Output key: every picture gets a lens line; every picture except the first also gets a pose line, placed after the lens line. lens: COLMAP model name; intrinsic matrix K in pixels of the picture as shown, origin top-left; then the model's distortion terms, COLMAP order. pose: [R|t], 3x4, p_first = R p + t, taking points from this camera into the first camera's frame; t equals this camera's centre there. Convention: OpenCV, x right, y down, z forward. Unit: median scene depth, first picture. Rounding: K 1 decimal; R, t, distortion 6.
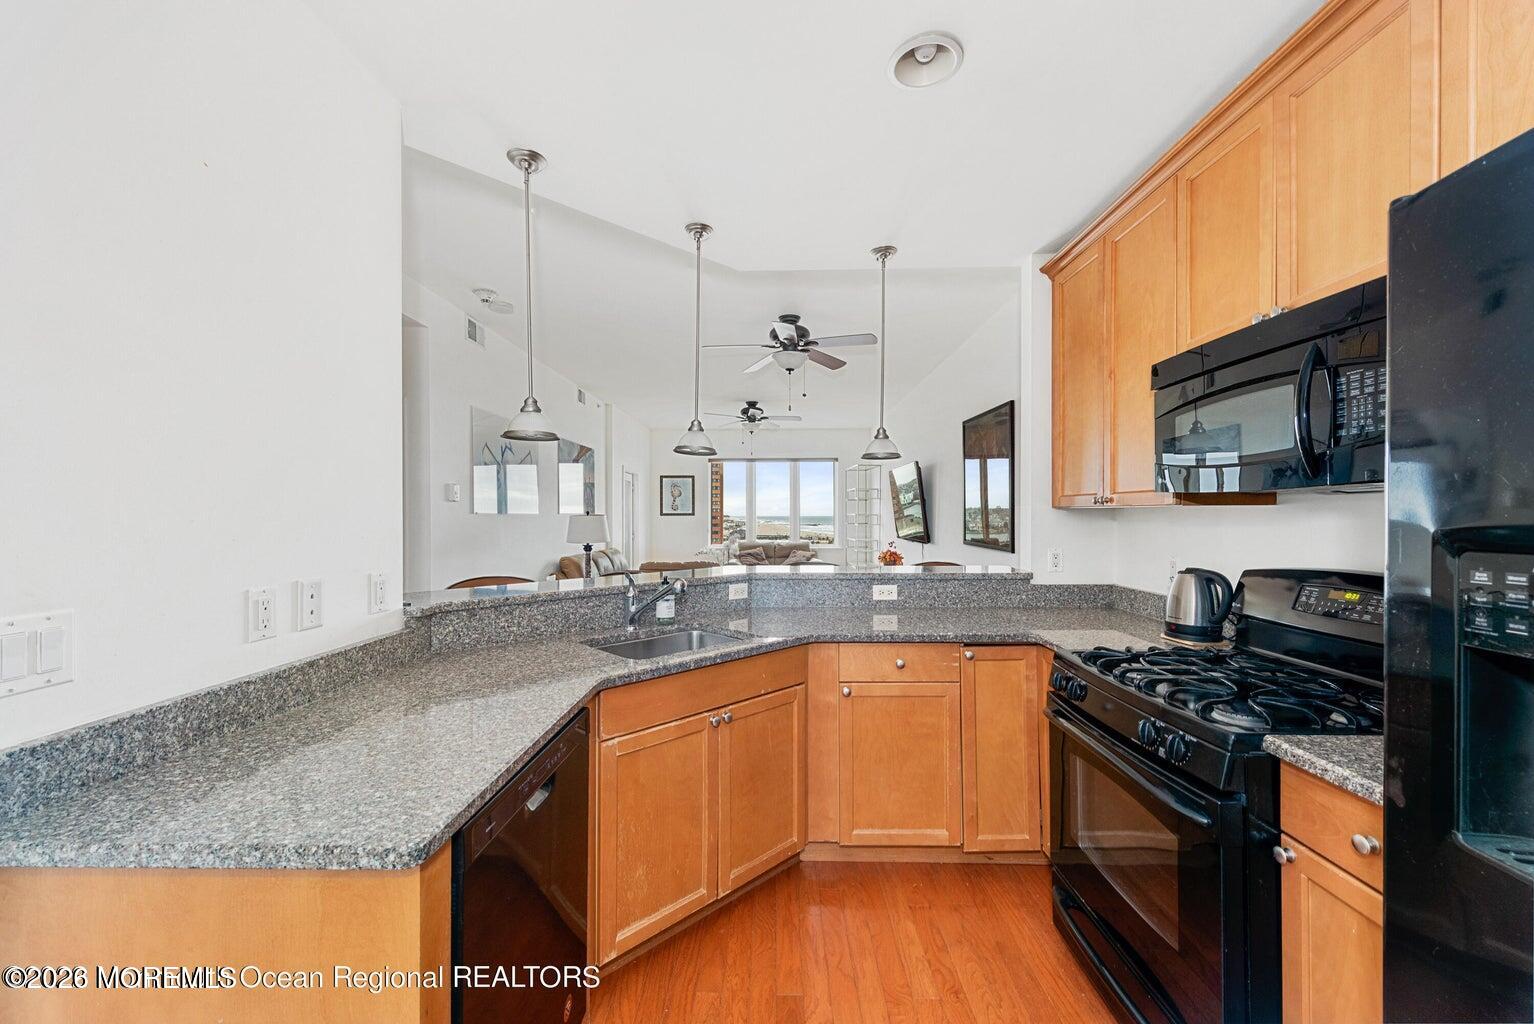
lens RADIAL K [[601.7, 0, 764.2], [0, 601.7, 513.7], [0, 0, 1]] dist [0.009402, -0.000705]
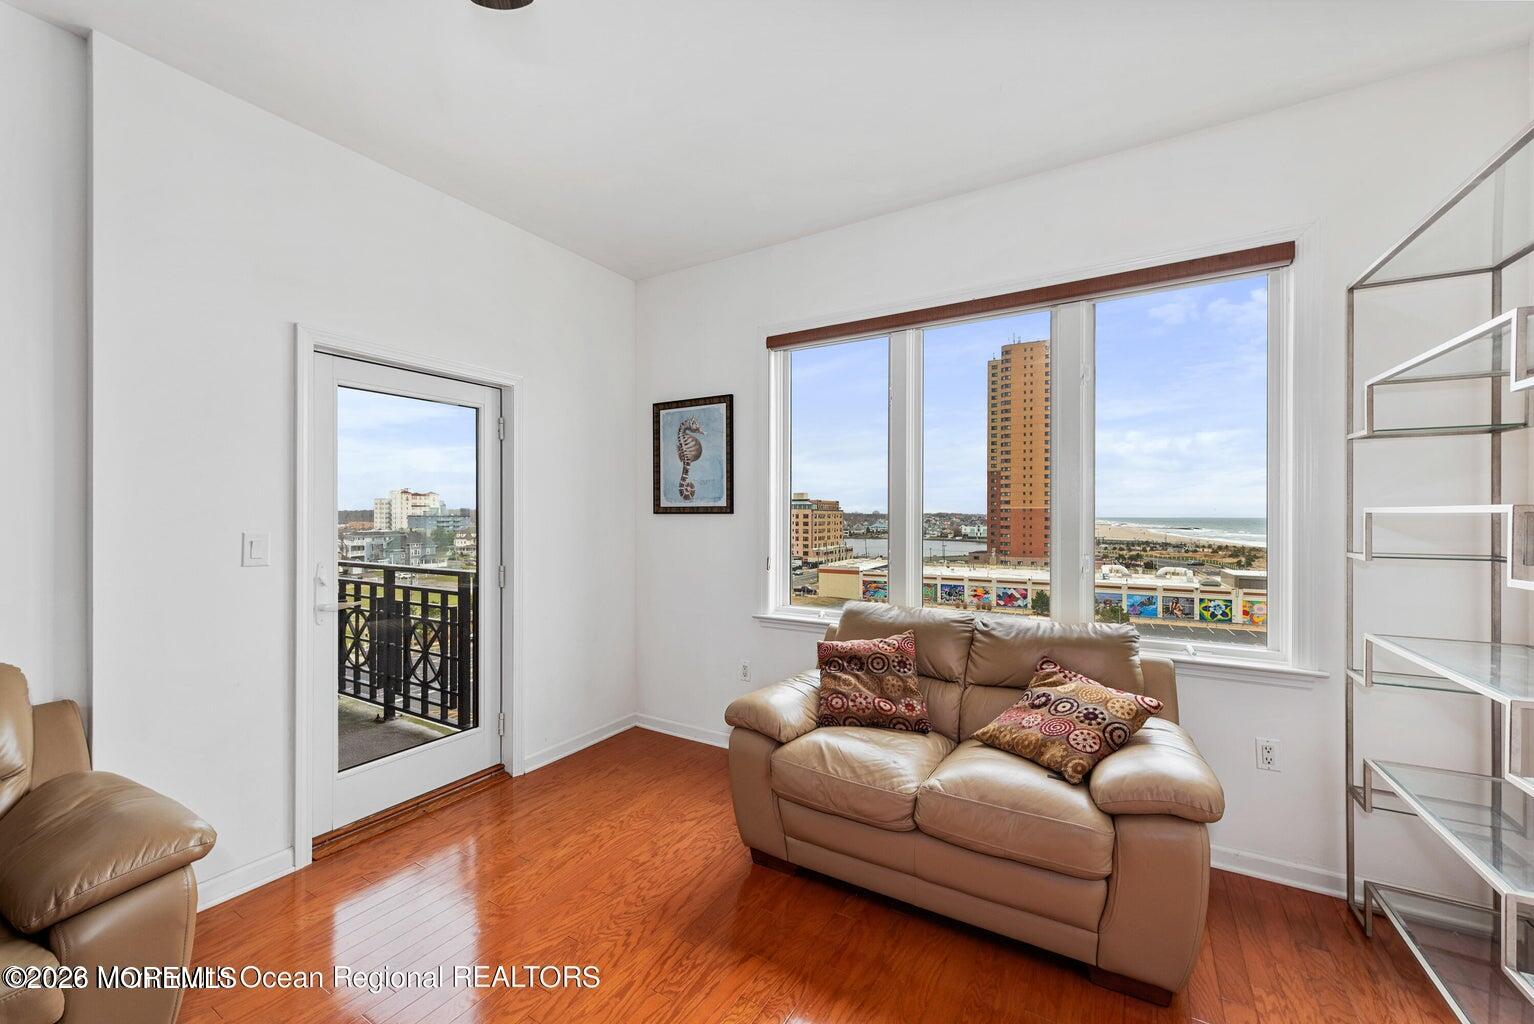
lens RADIAL K [[601.7, 0, 764.2], [0, 601.7, 513.7], [0, 0, 1]] dist [0.009402, -0.000705]
pose [[0.862997, 0.002968, -0.505199, 0.316199], [-0.003200, 0.999995, 0.000410, 0.012951], [0.505198, 0.001263, 0.863003, 3.294273]]
